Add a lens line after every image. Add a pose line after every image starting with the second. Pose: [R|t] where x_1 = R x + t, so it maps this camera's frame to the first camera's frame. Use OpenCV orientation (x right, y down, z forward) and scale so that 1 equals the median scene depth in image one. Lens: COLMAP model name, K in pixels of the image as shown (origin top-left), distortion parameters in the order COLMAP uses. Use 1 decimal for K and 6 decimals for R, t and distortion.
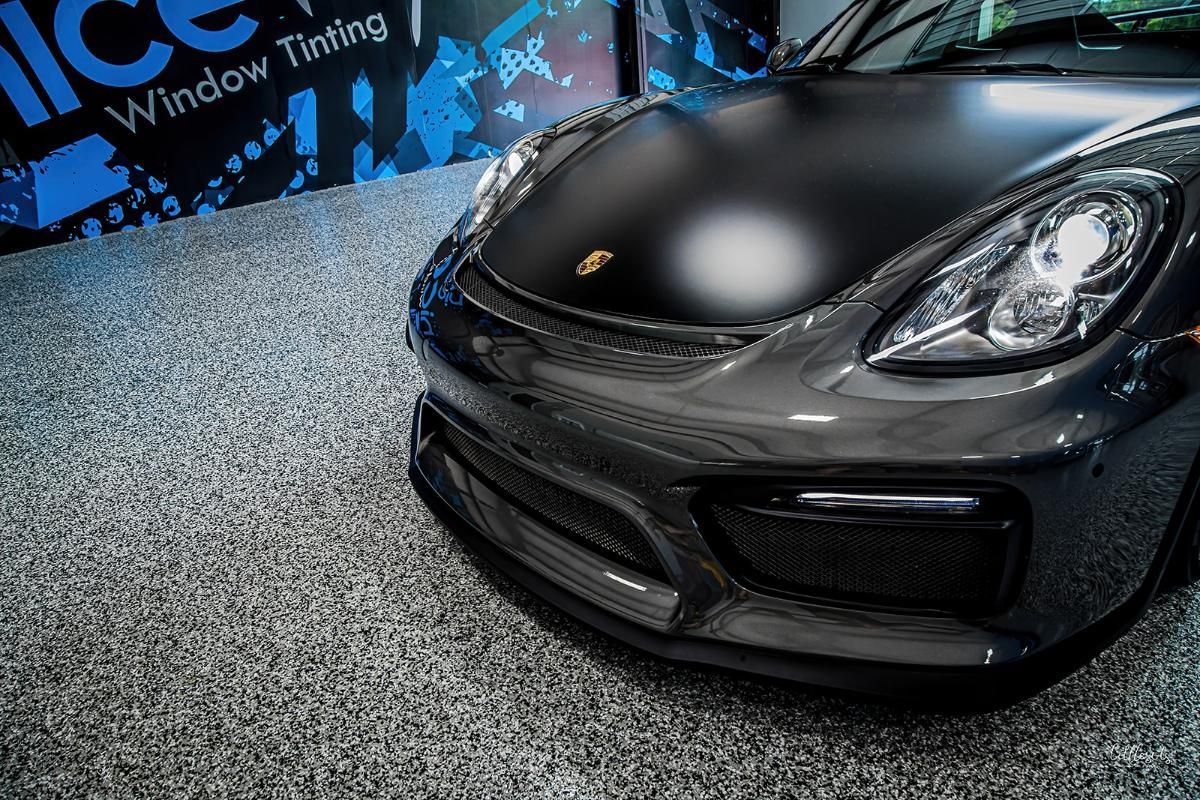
lens RADIAL K [[787.3, 0, 600.0], [0, 787.3, 400.0], [0, 0, 1]] dist [-0.130694, 0.061606]
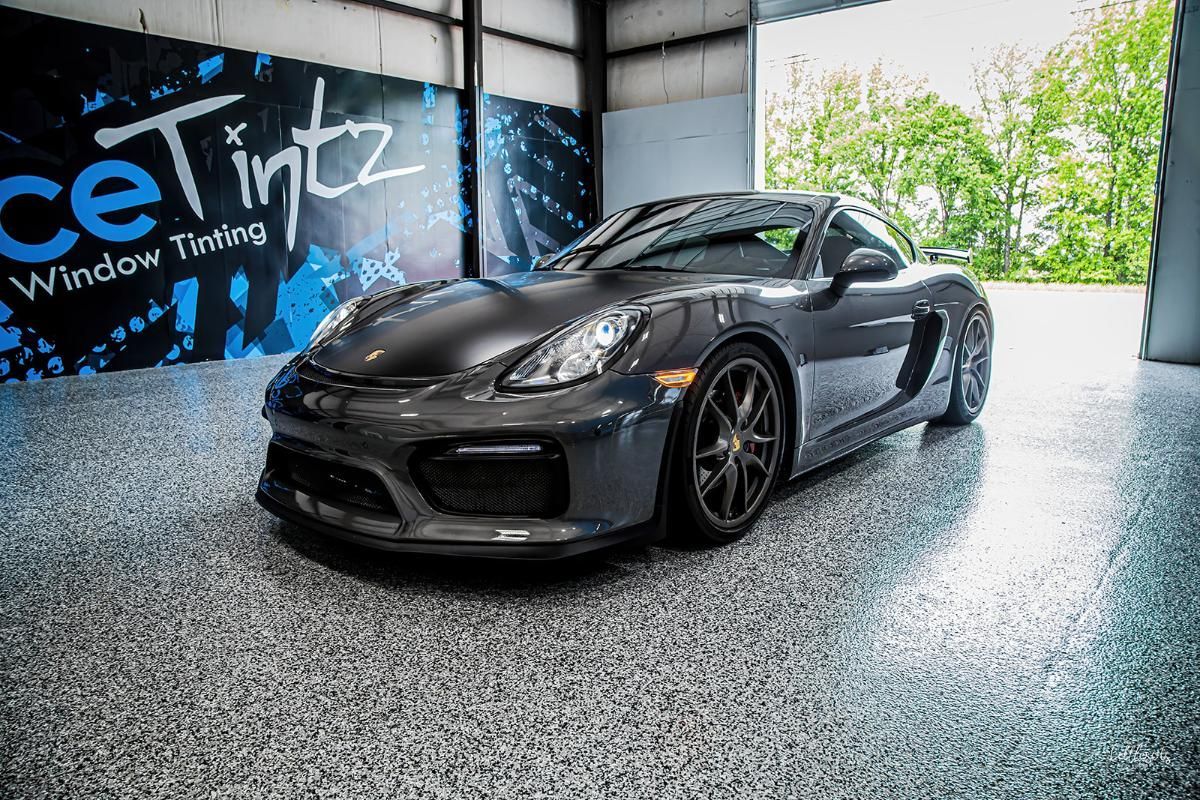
lens RADIAL K [[787.3, 0, 600.0], [0, 787.3, 400.0], [0, 0, 1]] dist [-0.130694, 0.061606]
pose [[0.985291, 0.035673, 0.167120, 0.049002], [0.010385, 0.963661, -0.266928, 0.095914], [-0.170569, 0.264737, 0.949116, -0.179290]]
